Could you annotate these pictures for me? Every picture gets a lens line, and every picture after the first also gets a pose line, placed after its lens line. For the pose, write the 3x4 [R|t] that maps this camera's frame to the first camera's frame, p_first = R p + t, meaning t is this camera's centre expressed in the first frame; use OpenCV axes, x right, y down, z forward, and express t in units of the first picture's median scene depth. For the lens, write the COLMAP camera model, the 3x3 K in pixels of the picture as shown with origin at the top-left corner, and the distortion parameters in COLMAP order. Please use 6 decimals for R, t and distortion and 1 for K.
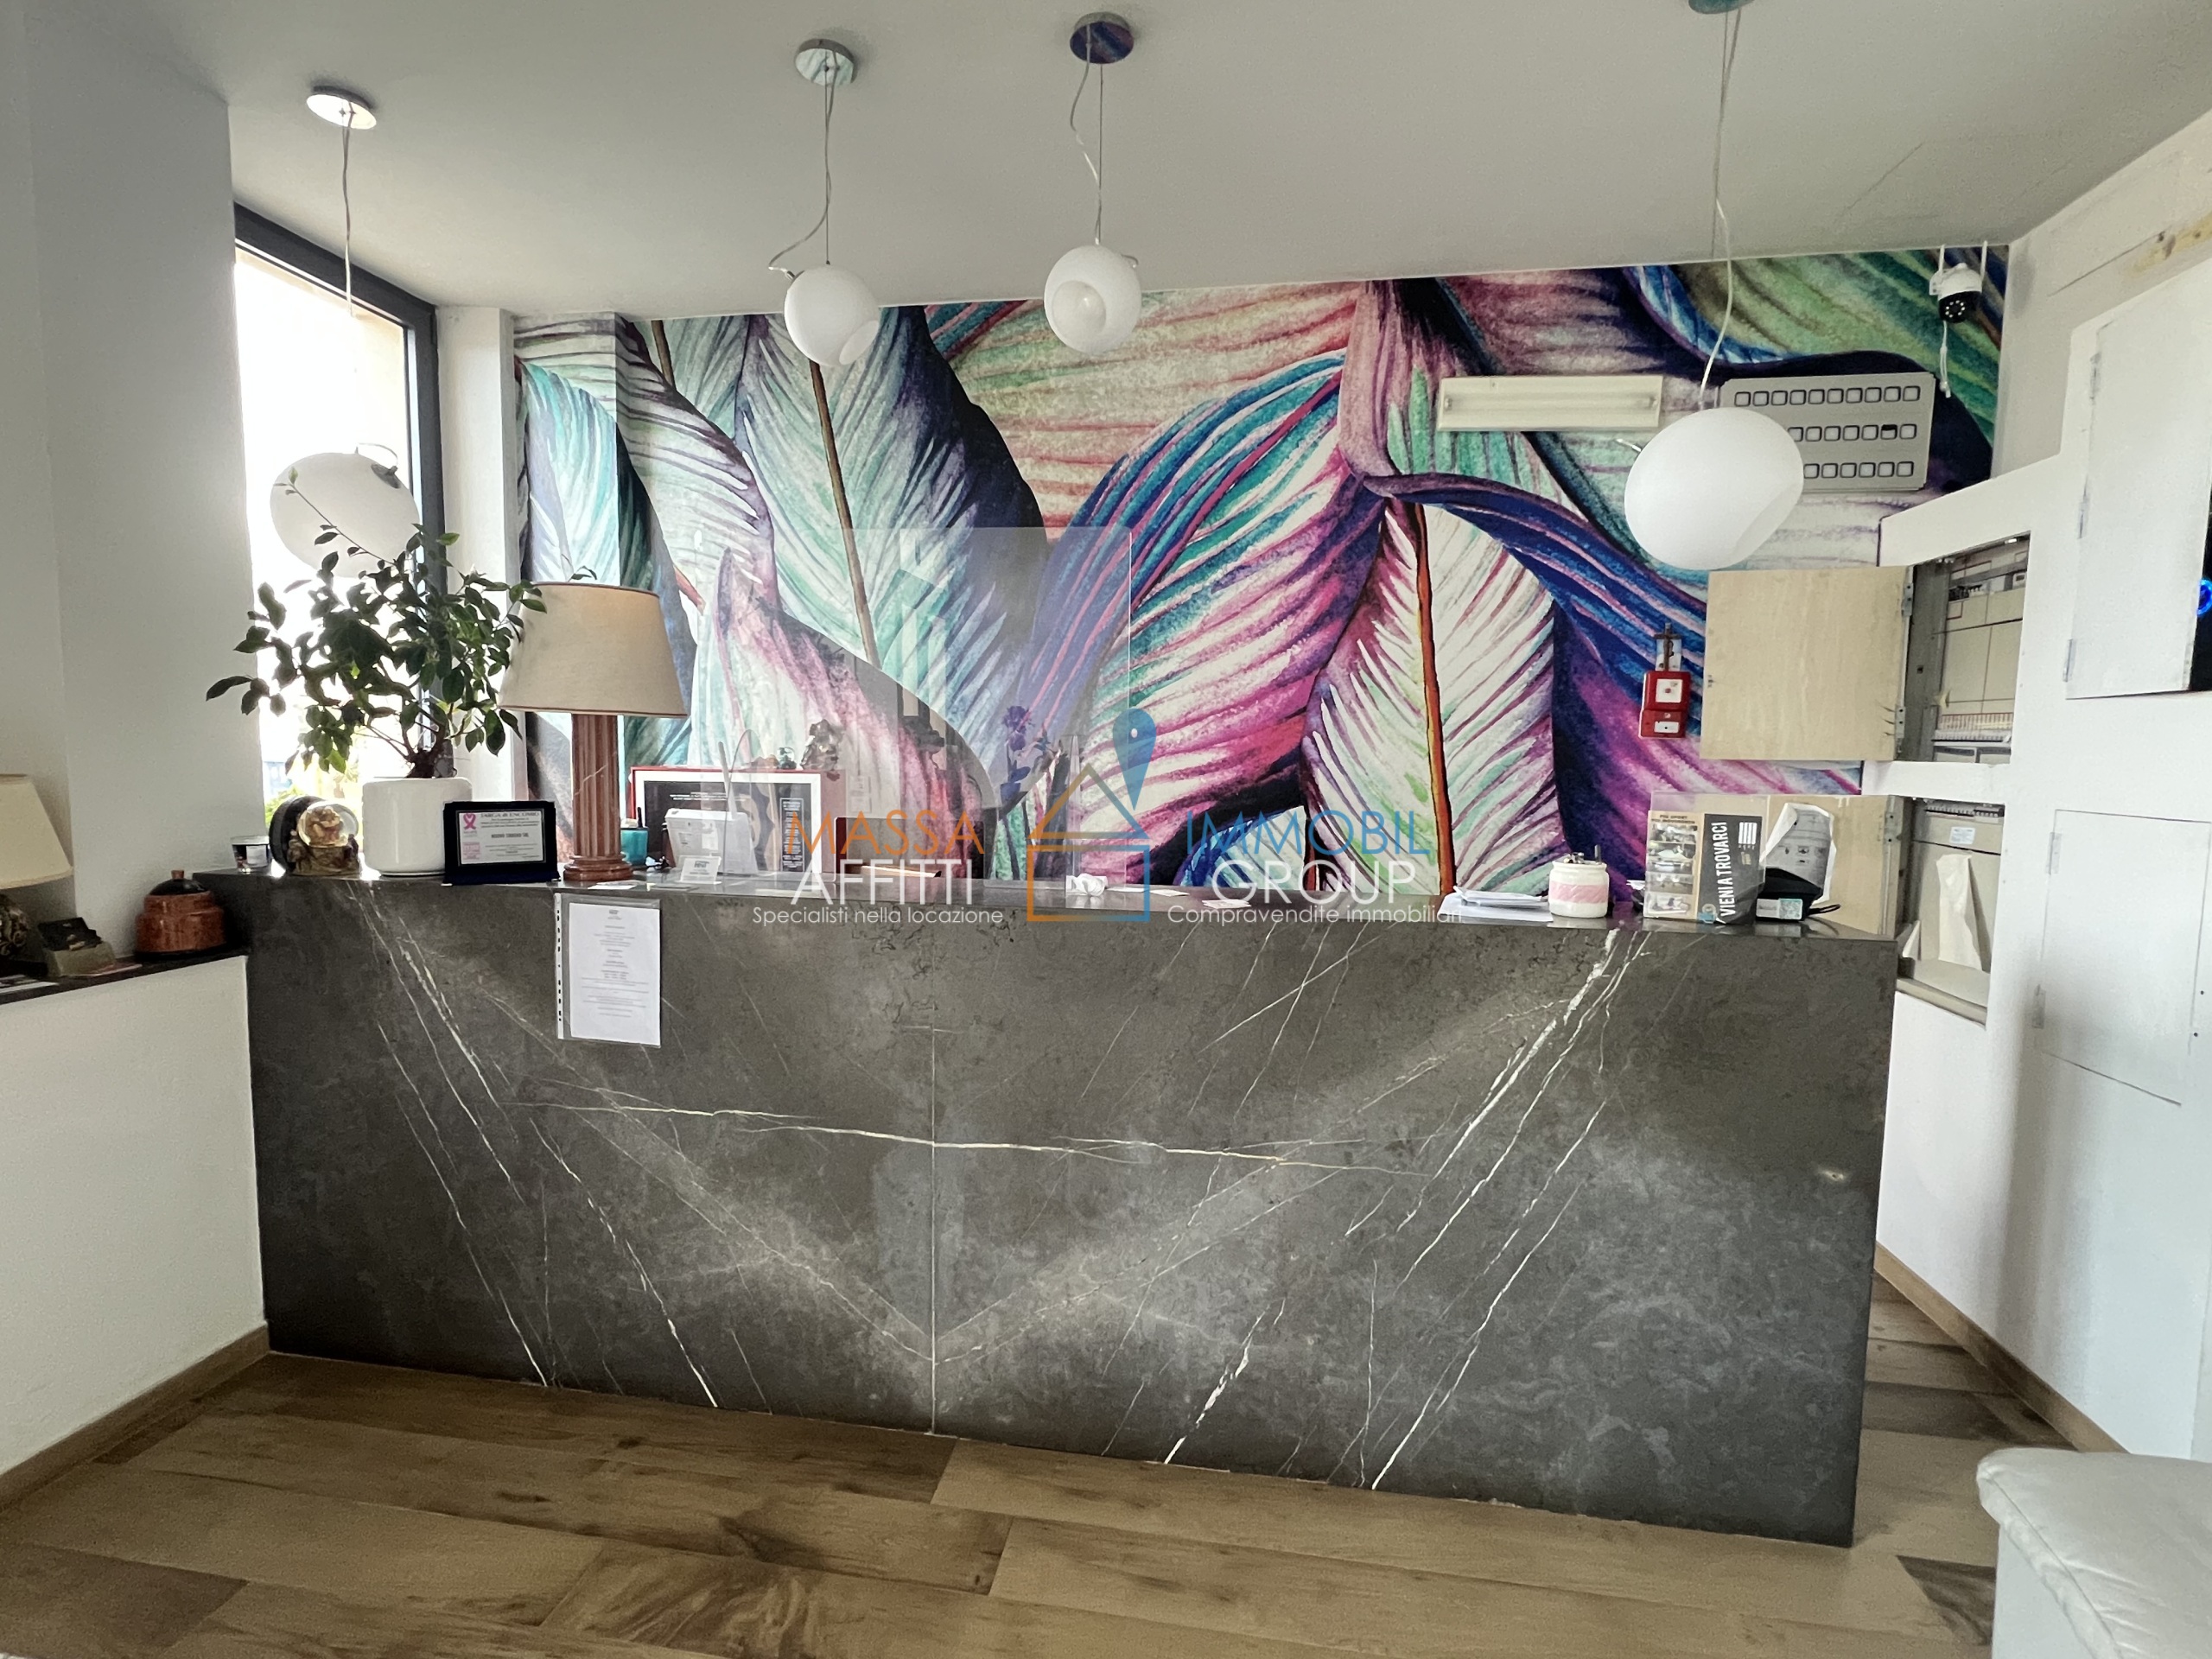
lens RADIAL K [[1034.9, 0, 1106.0], [0, 1034.9, 829.5], [0, 0, 1]] dist [0.001757, 0.000050]
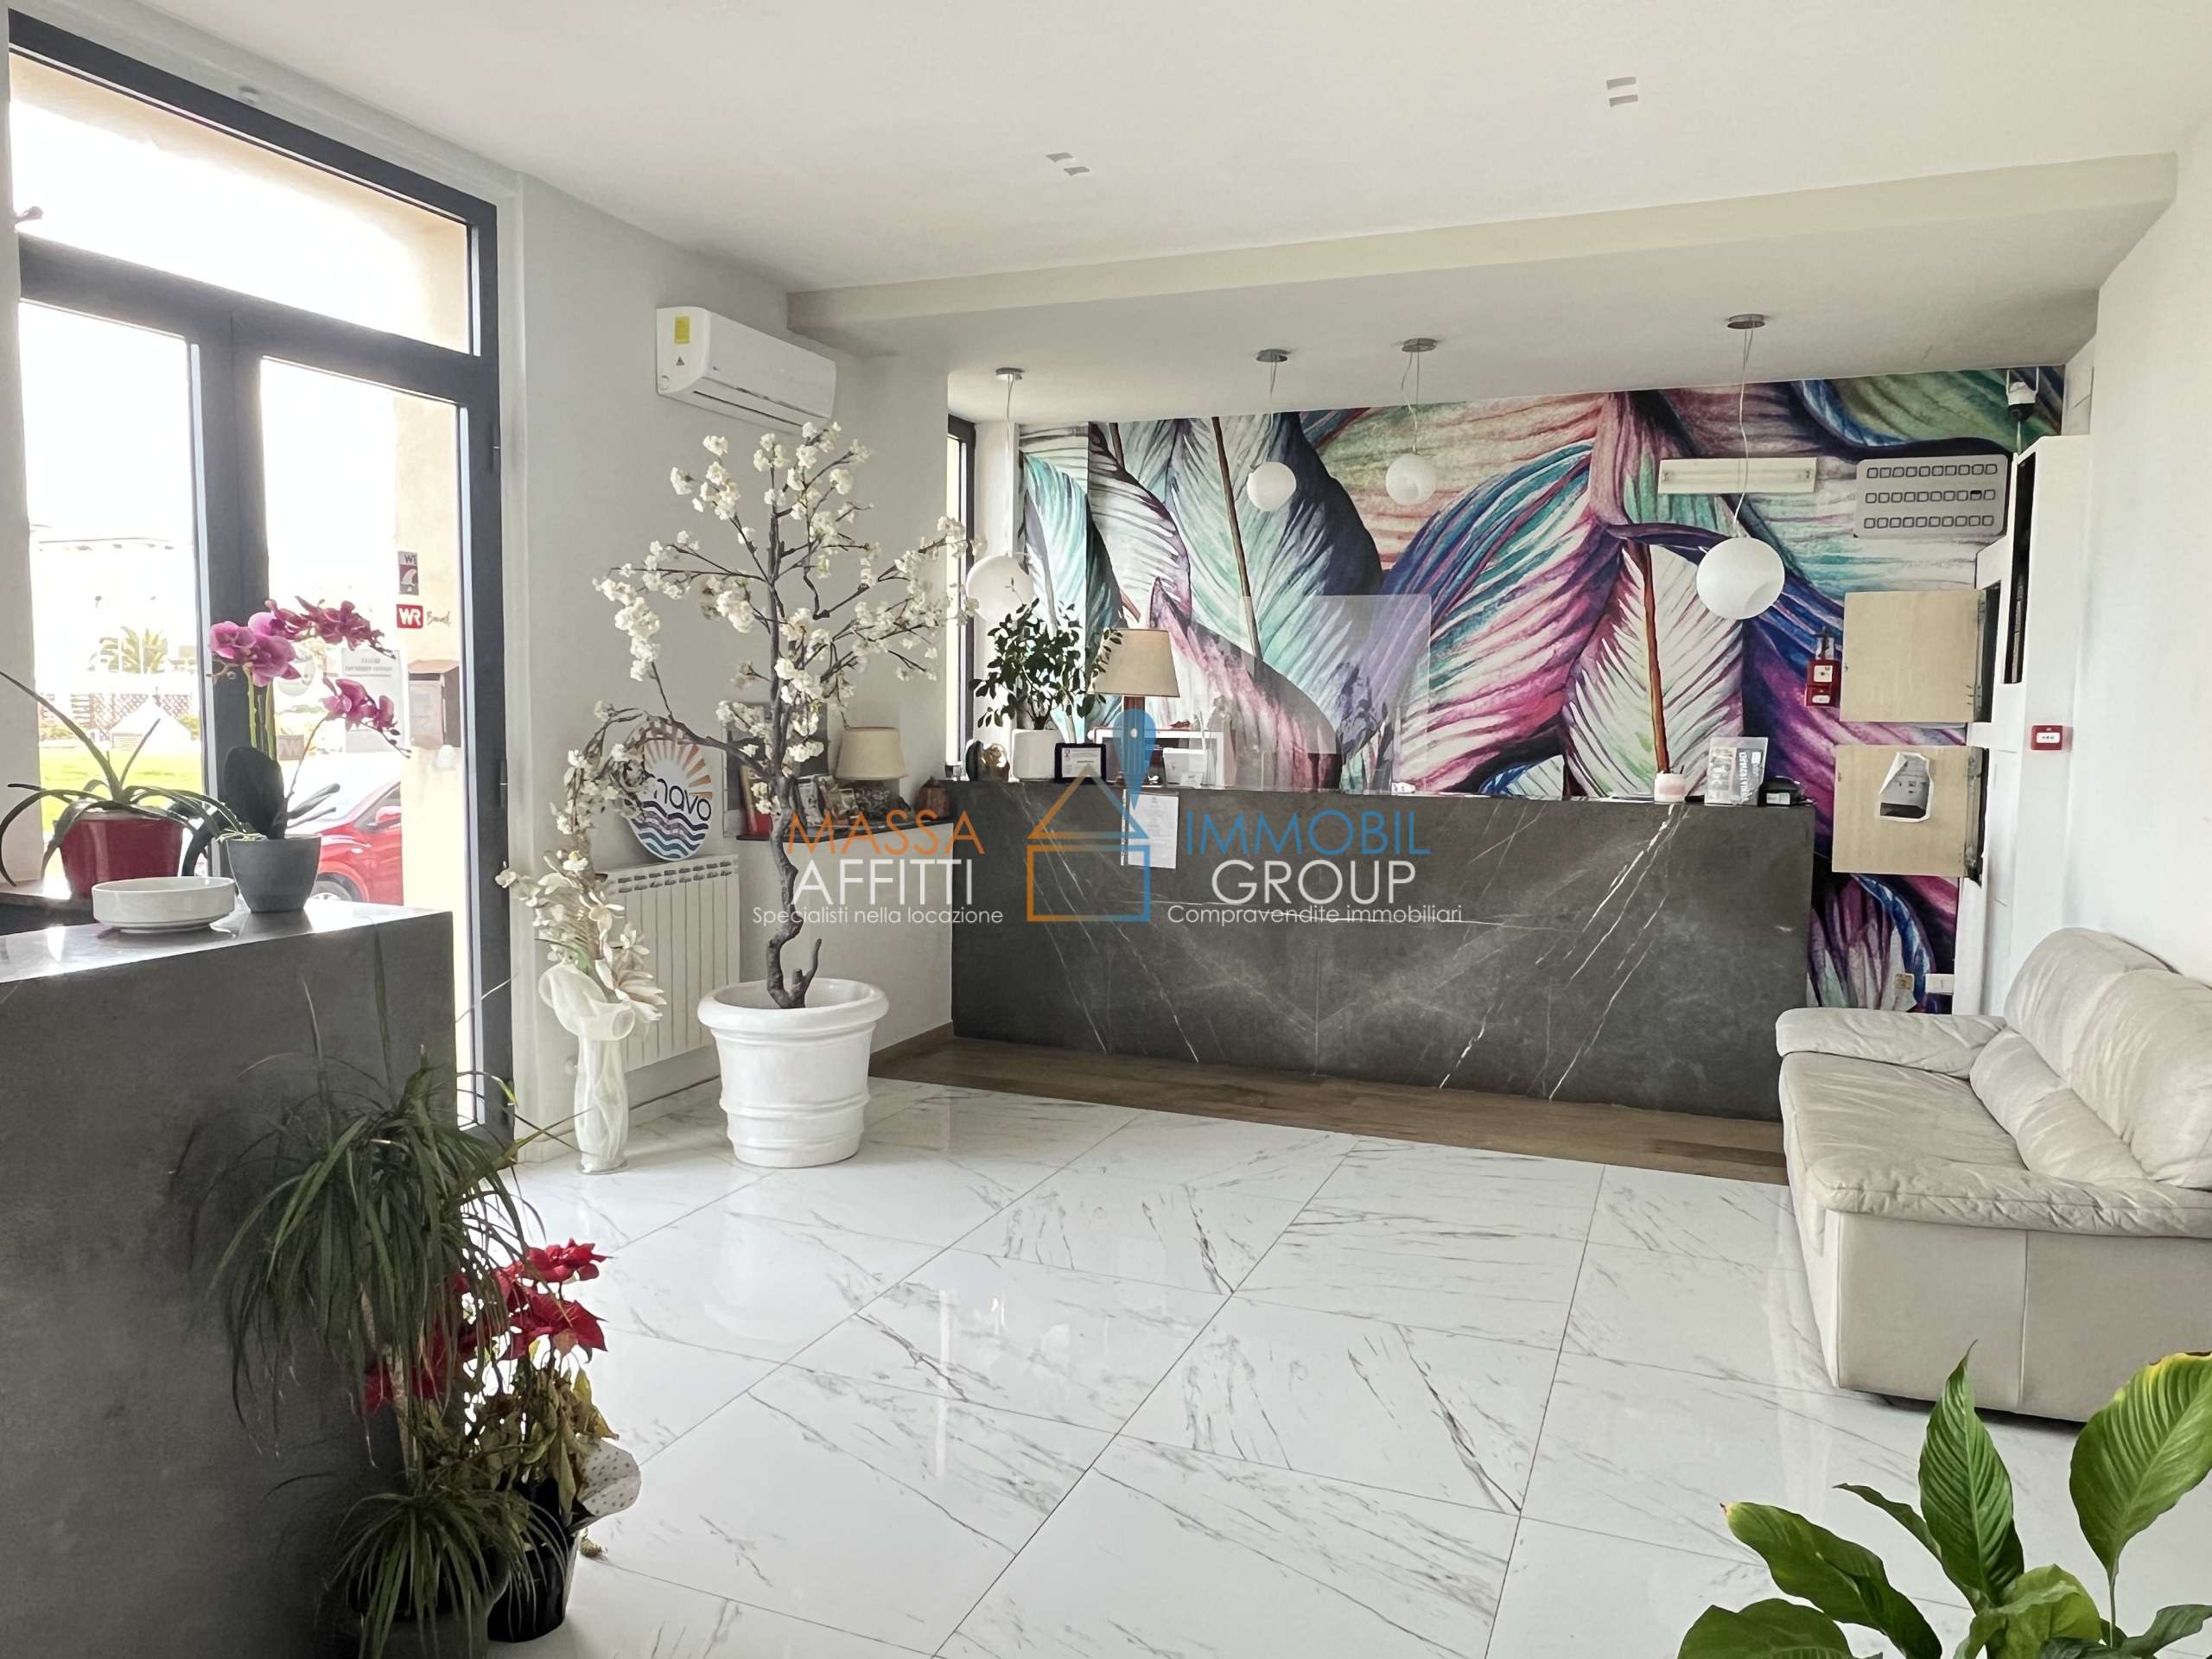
lens RADIAL K [[1521.2, 0, 1093.5], [0, 1521.2, 827.8], [0, 0, 1]] dist [0.007028, 0.001339]
pose [[0.973247, 0.016136, -0.229194, 0.046766], [-0.017479, 0.999840, -0.003828, 0.101084], [0.229095, 0.007731, 0.973373, -1.234265]]
